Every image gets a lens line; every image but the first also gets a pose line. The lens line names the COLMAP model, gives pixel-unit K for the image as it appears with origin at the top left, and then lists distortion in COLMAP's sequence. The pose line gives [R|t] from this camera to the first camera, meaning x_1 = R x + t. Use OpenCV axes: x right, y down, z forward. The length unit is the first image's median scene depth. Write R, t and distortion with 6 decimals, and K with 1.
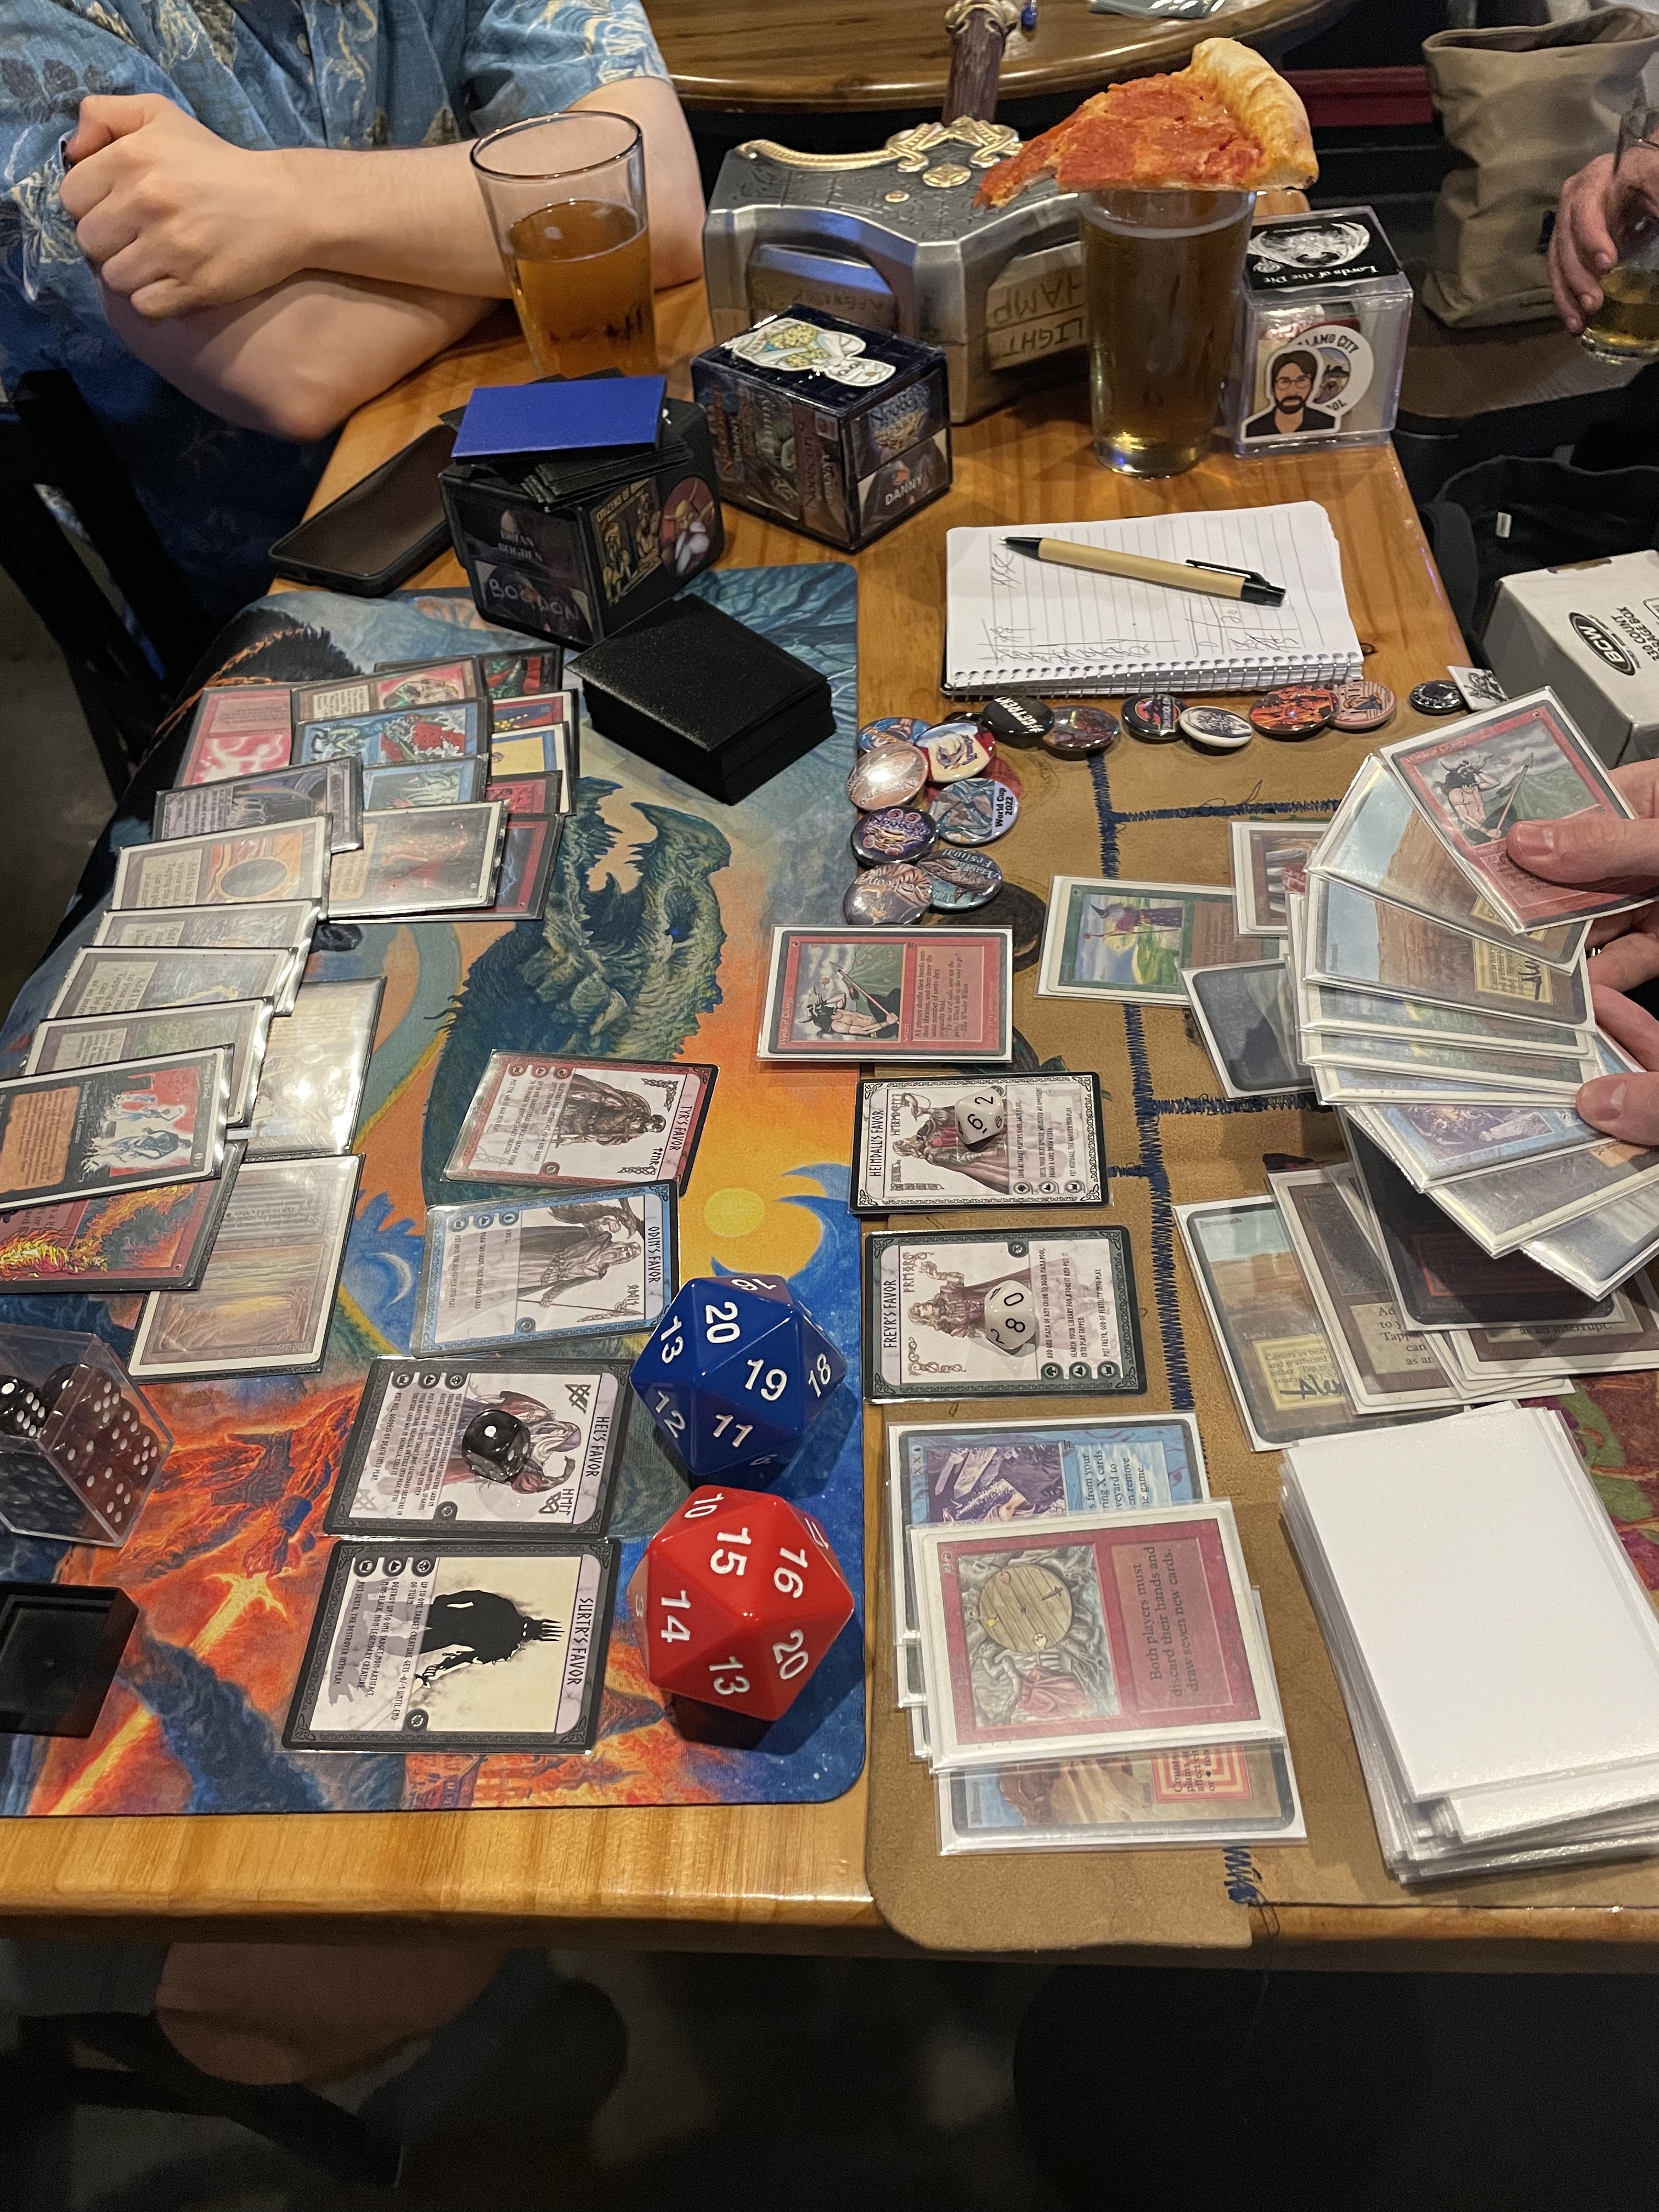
lens RADIAL K [[1699.3, 0, 845.1], [0, 1699.3, 1105.7], [0, 0, 1]] dist [0.075667, -0.110495]
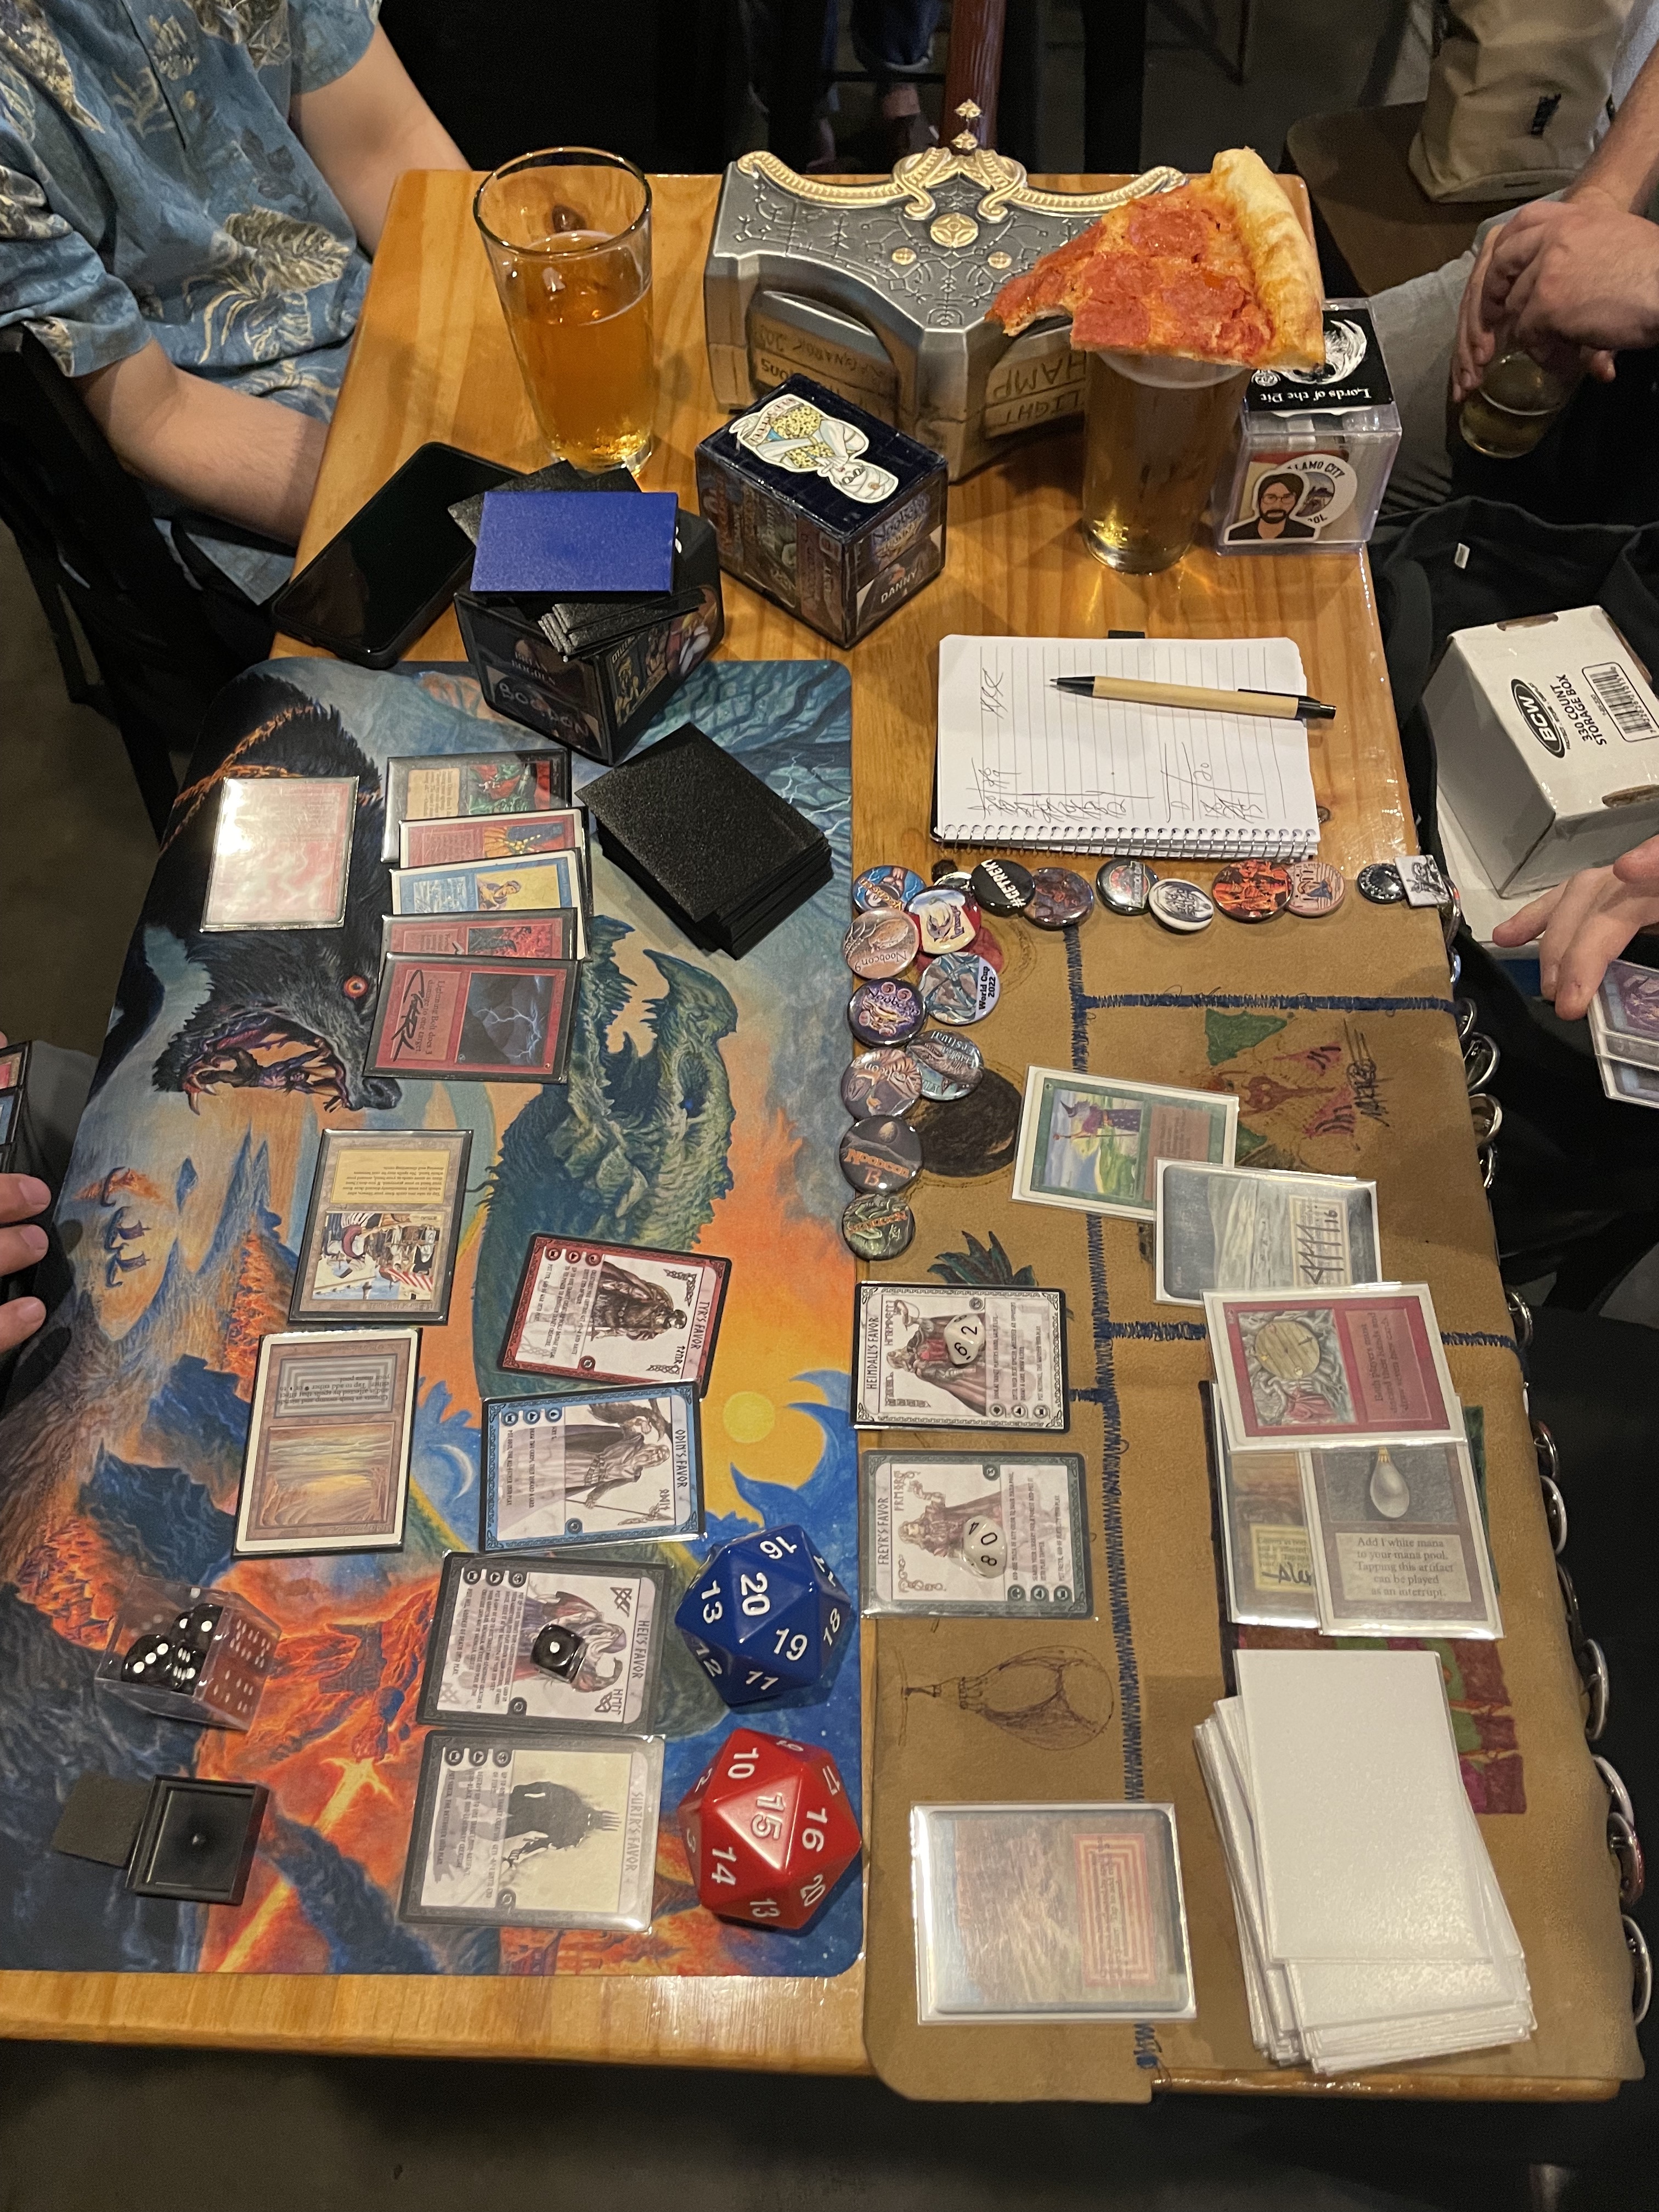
lens RADIAL K [[1695.7, 0, 831.0], [0, 1695.7, 1074.2], [0, 0, 1]] dist [0.078689, -0.117233]
pose [[0.997670, 0.030151, 0.061200, -0.082542], [-0.042407, 0.976762, 0.210091, -0.391156], [-0.053444, -0.212197, 0.975765, -0.088025]]
